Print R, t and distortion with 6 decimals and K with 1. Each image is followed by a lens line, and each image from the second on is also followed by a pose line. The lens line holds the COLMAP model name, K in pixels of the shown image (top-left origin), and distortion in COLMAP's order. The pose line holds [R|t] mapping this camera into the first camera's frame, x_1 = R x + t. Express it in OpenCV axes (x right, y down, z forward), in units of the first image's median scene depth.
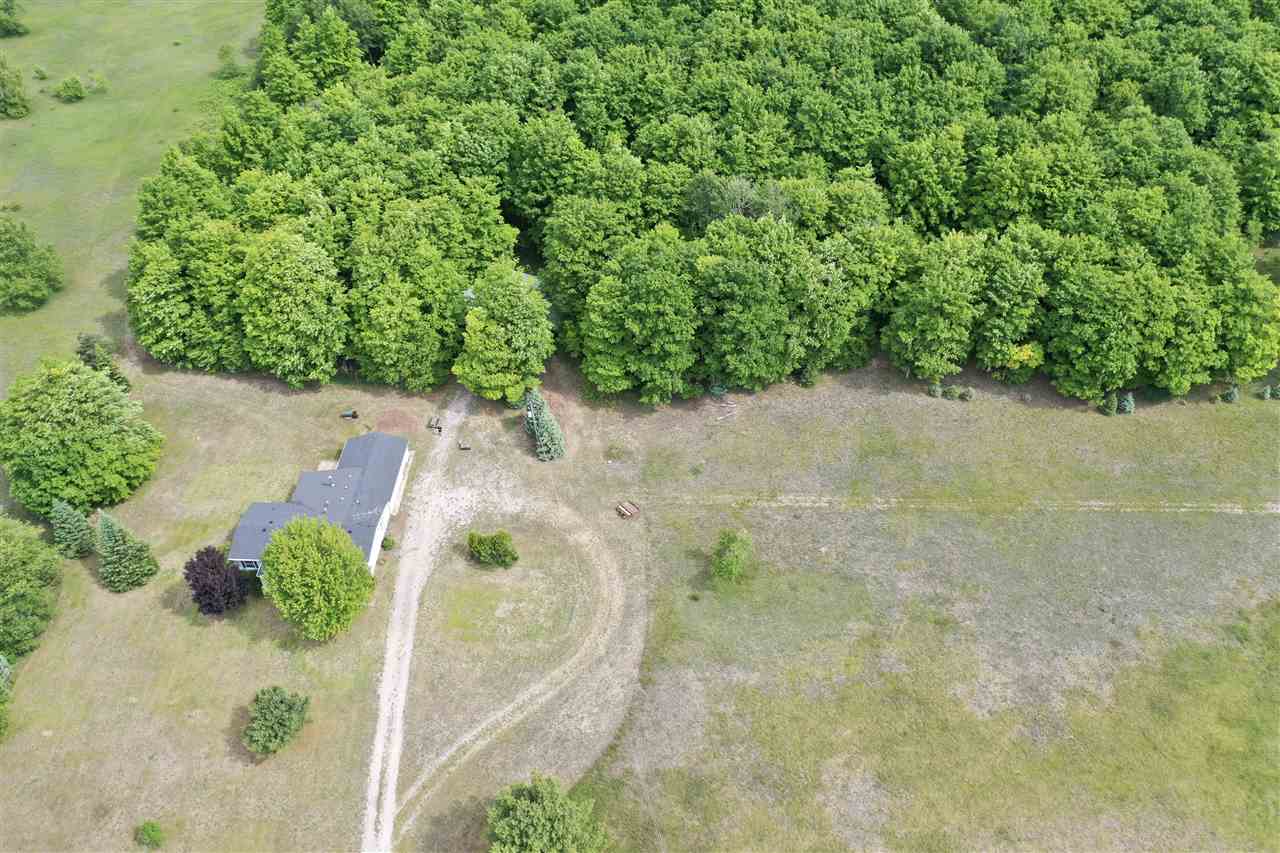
lens RADIAL K [[1014.0, 0, 641.7], [0, 1014.0, 426.4], [0, 0, 1]] dist [0.008377, -0.014537]
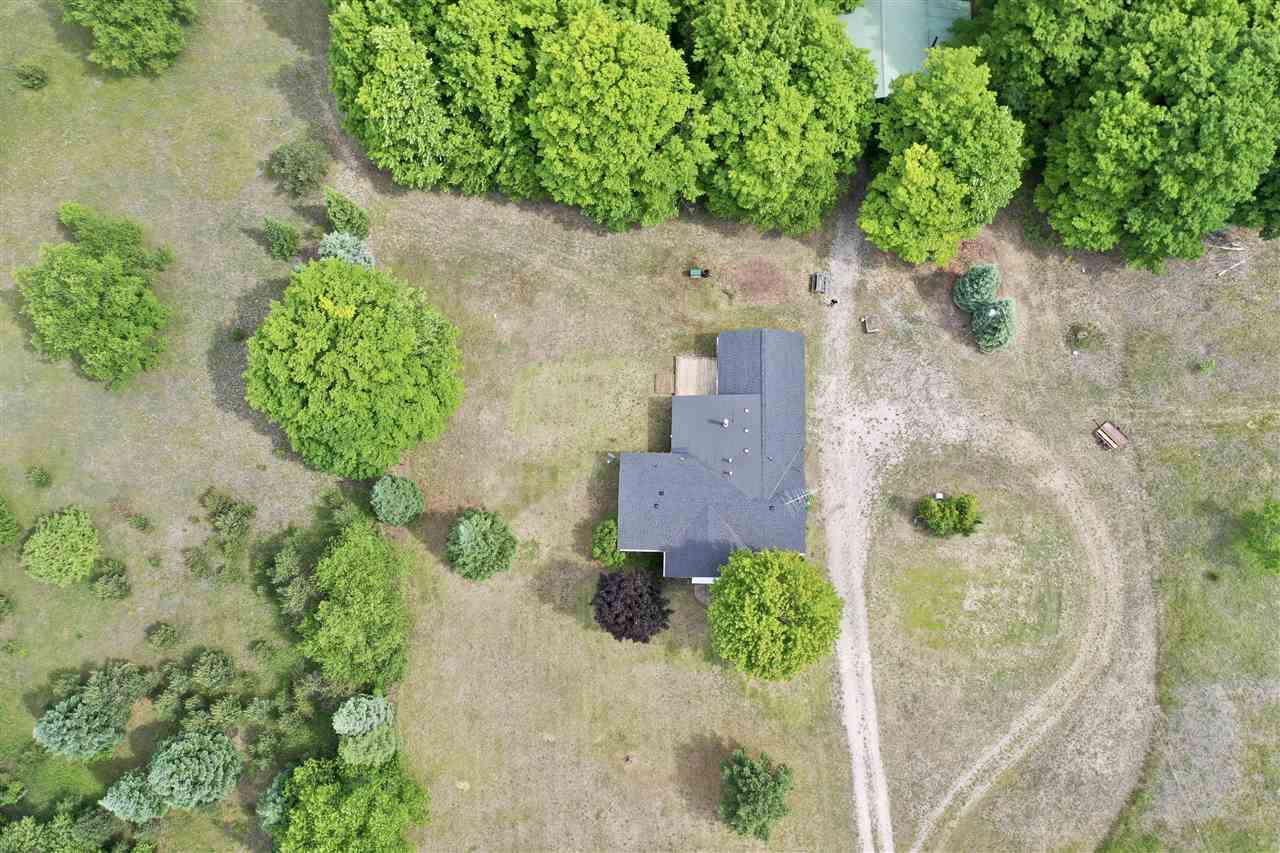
lens RADIAL K [[1014.0, 0, 639.7], [0, 1014.0, 426.8], [0, 0, 1]] dist [0.008377, -0.014537]
pose [[0.999811, -0.018939, 0.004348, -0.384048], [0.013491, 0.837596, 0.546123, -0.355909], [-0.013985, -0.545961, 0.837694, 0.399627]]
